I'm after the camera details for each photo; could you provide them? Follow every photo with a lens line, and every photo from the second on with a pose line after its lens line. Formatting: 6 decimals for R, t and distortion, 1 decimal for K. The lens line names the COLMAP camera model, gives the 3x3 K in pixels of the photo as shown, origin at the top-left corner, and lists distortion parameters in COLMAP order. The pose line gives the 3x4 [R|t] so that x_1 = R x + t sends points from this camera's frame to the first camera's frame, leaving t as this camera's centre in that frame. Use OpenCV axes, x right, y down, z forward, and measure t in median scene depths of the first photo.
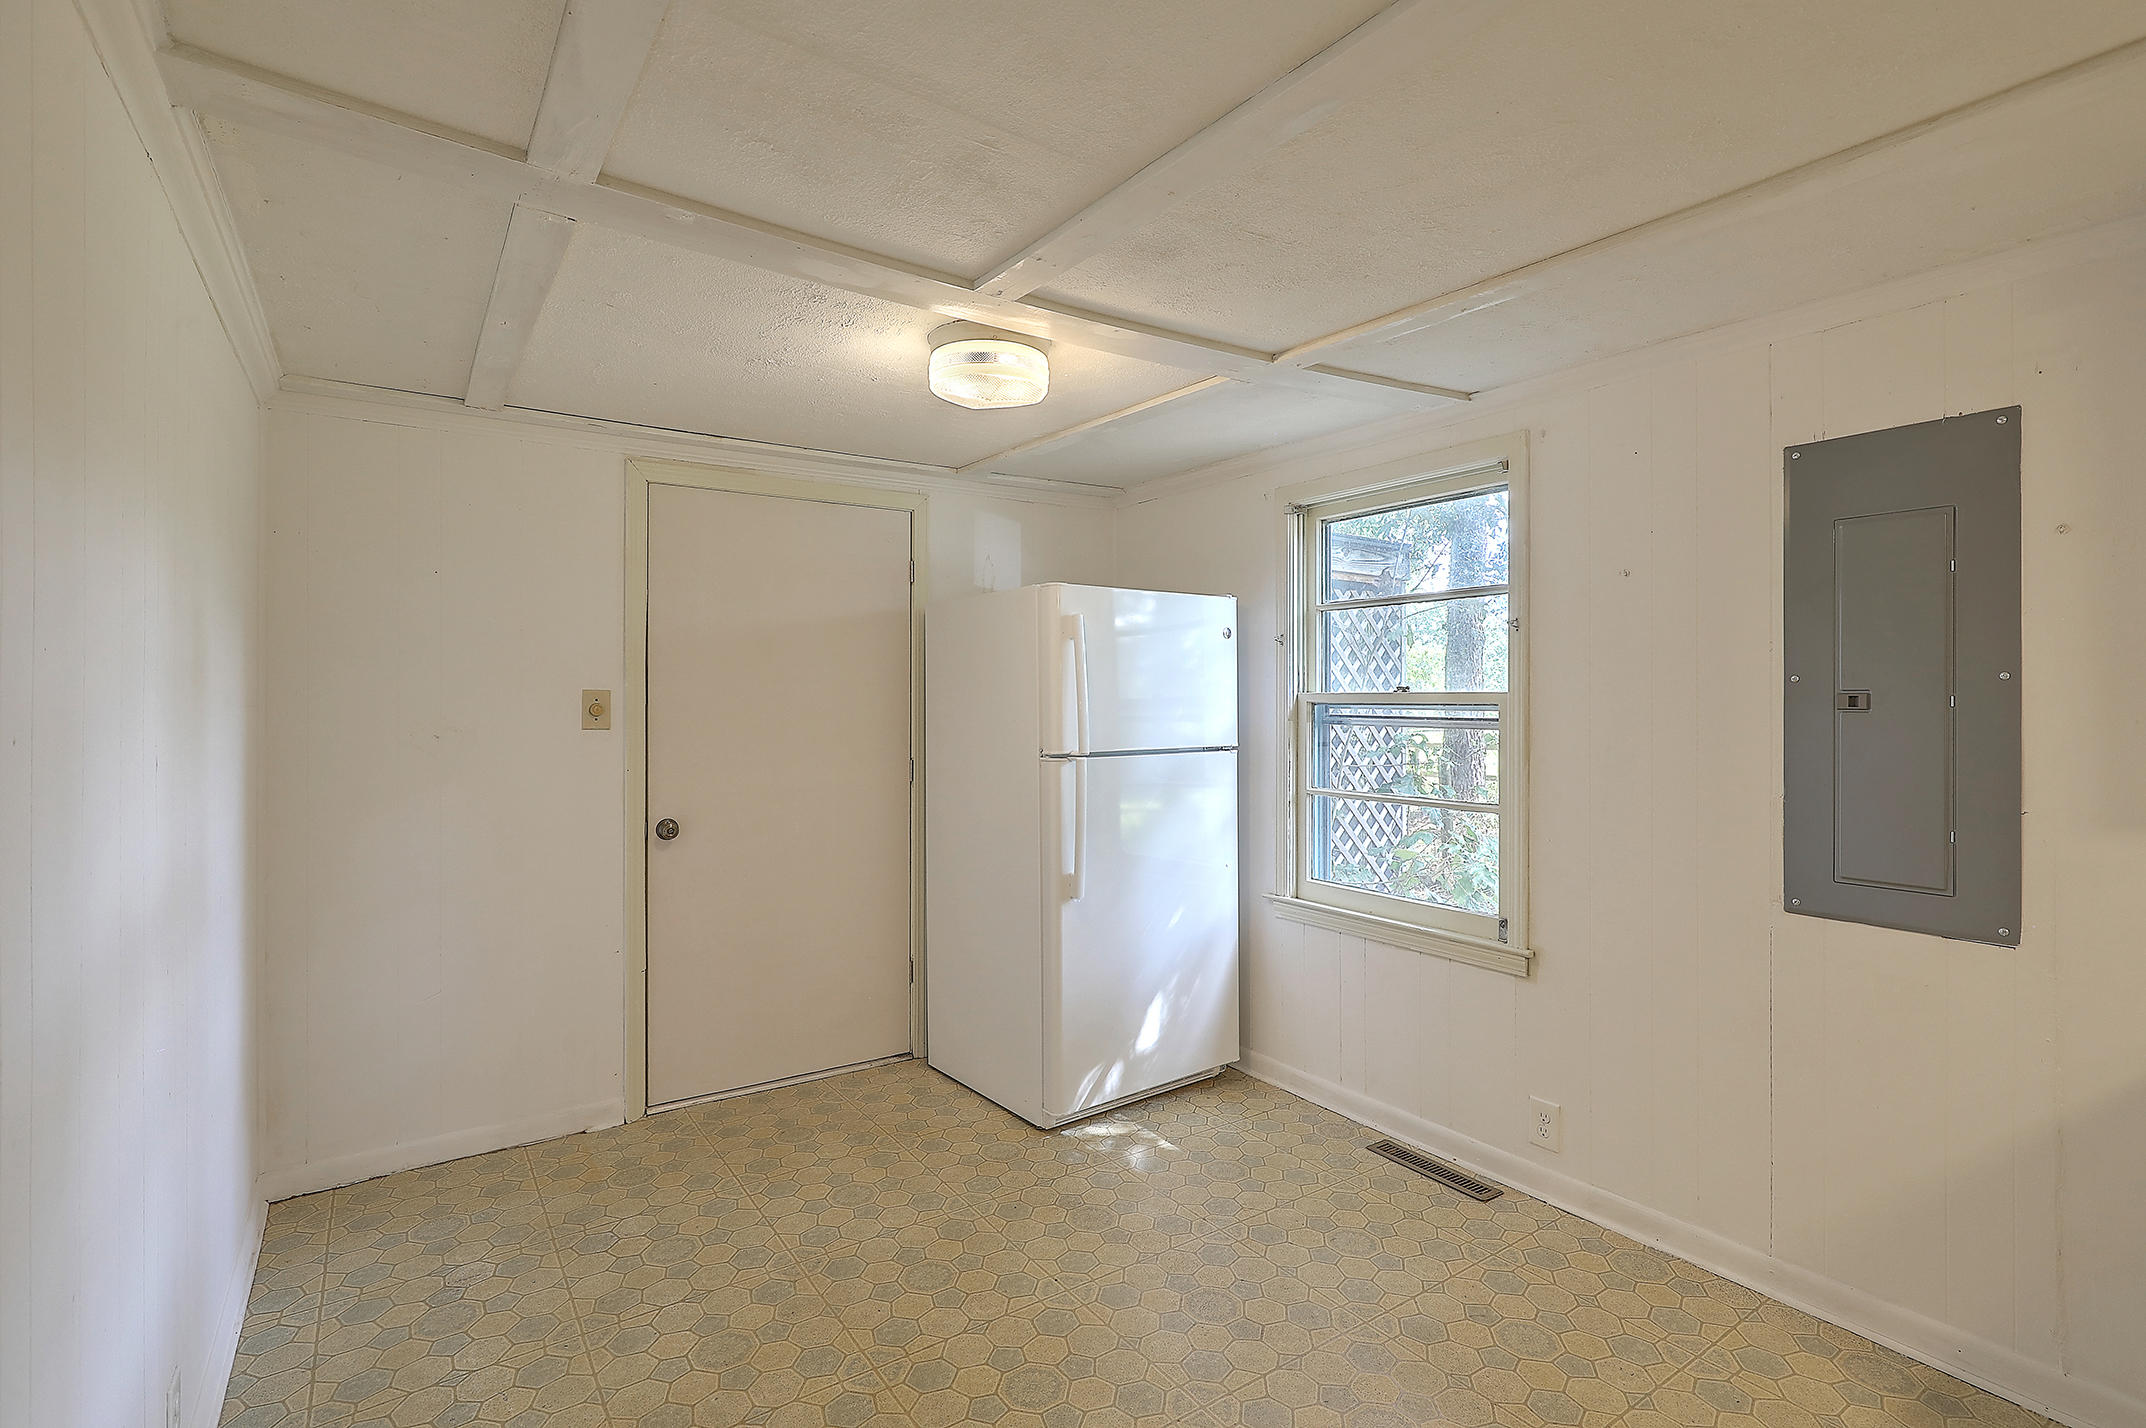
lens RADIAL K [[1015.4, 0, 1072.9], [0, 1015.4, 701.5], [0, 0, 1]] dist [0.002954, -0.000980]
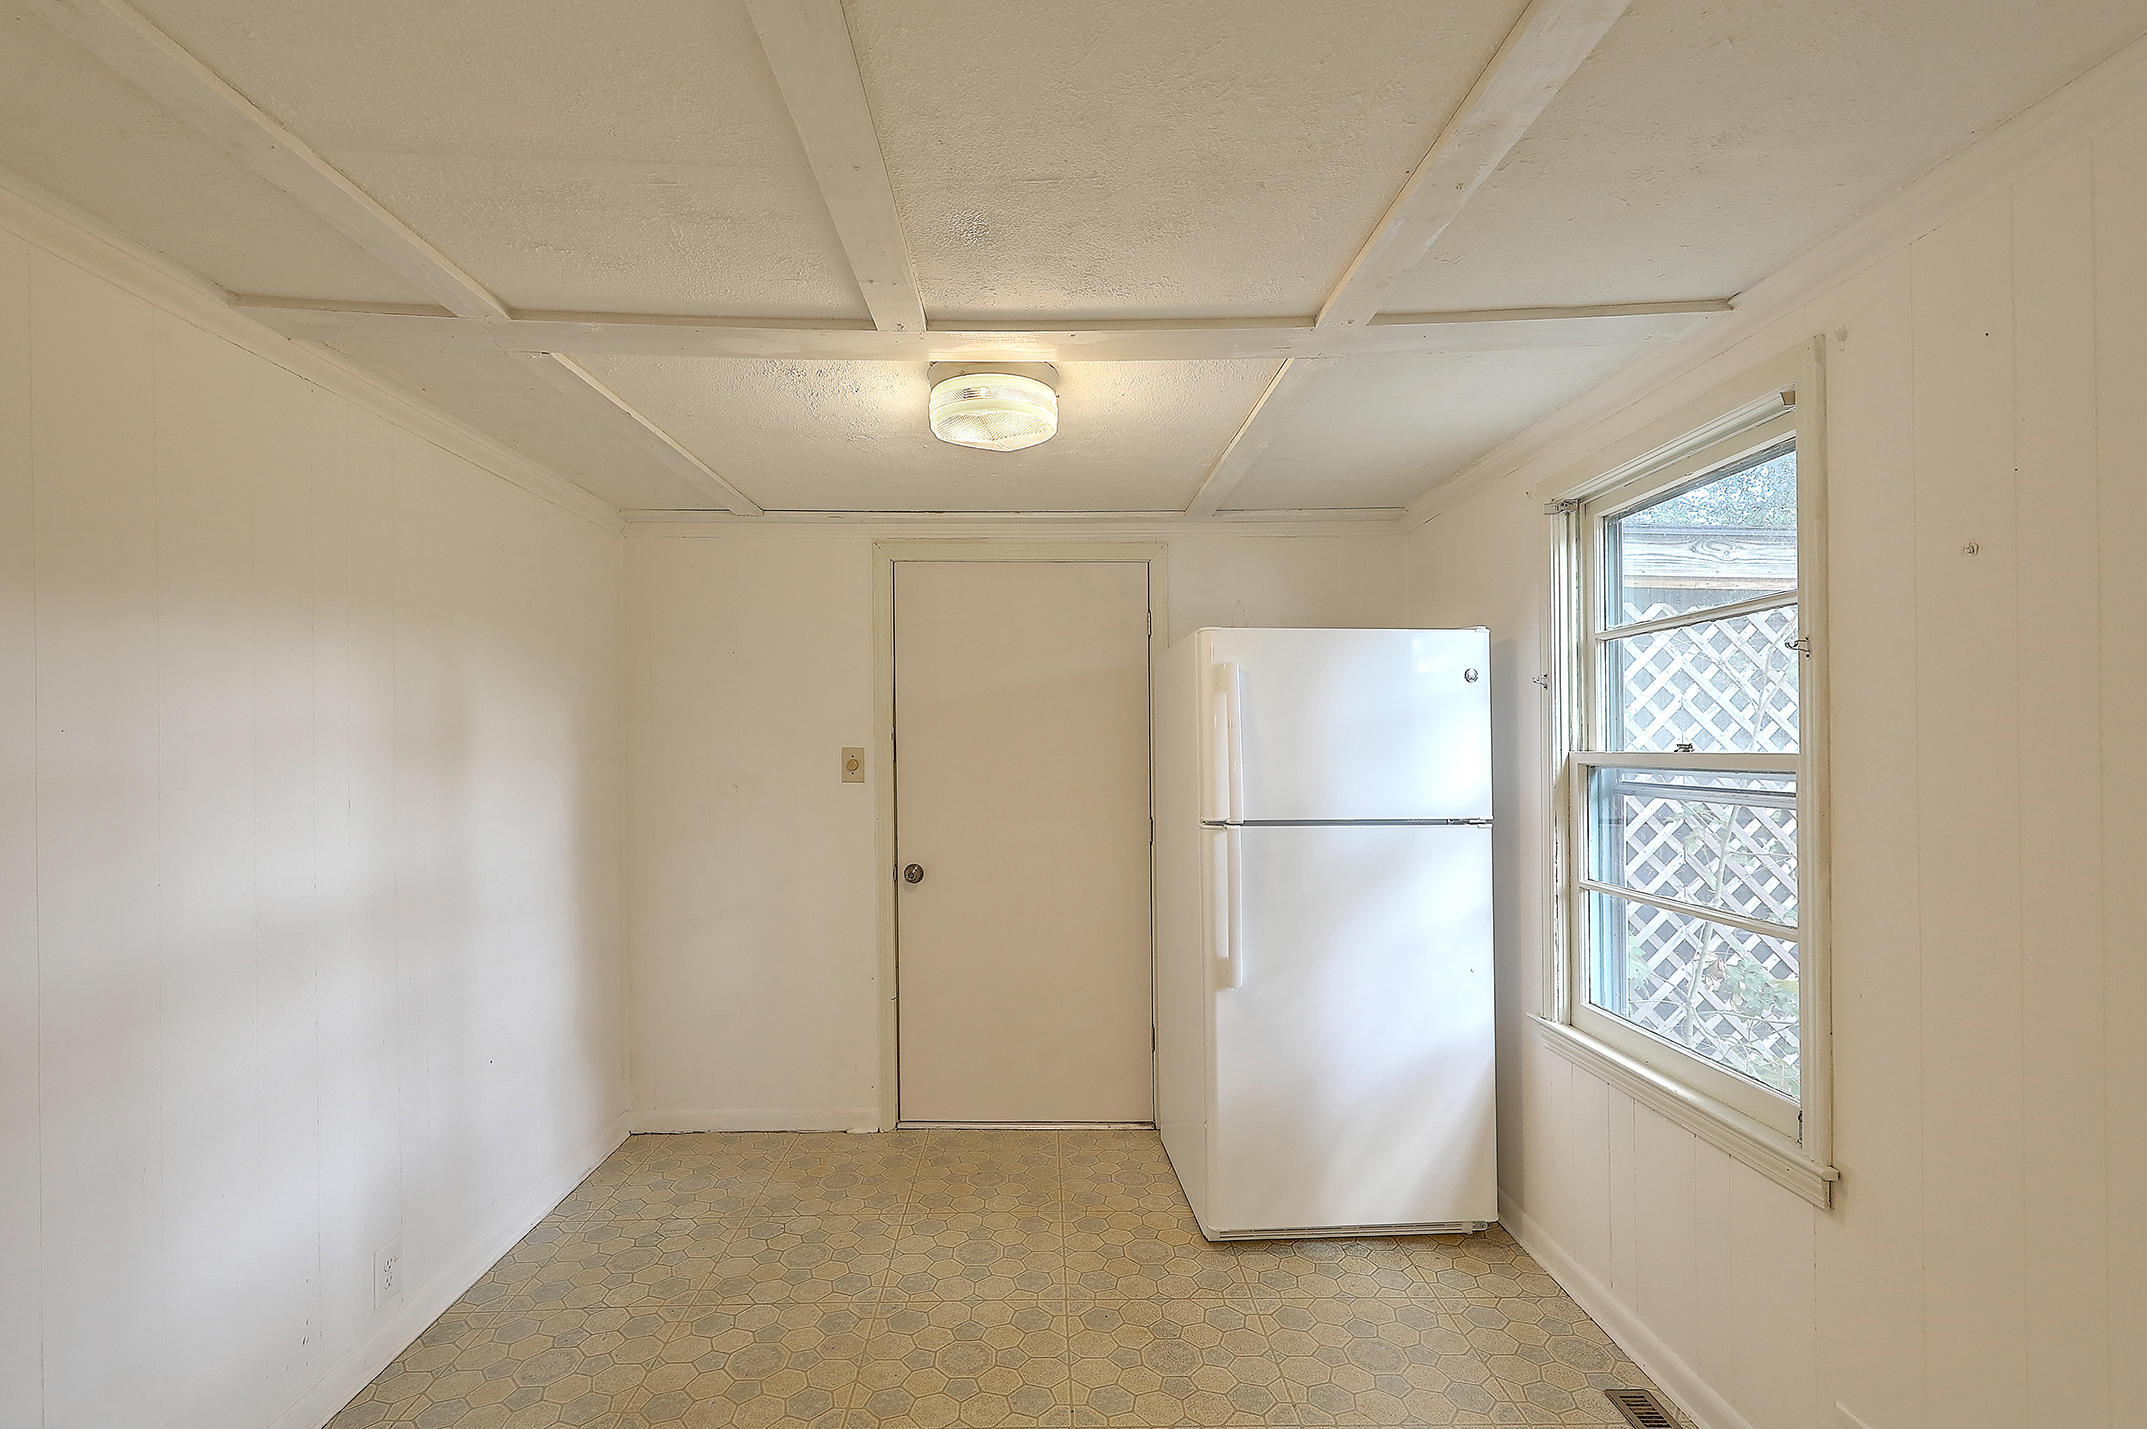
lens RADIAL K [[987.1, 0, 1054.3], [0, 987.1, 751.6], [0, 0, 1]] dist [0.002076, -0.004066]
pose [[0.832555, 0.003338, -0.553932, 0.333576], [-0.002734, 0.999994, 0.001917, -0.009513], [0.553935, -0.000082, 0.832560, 0.199361]]
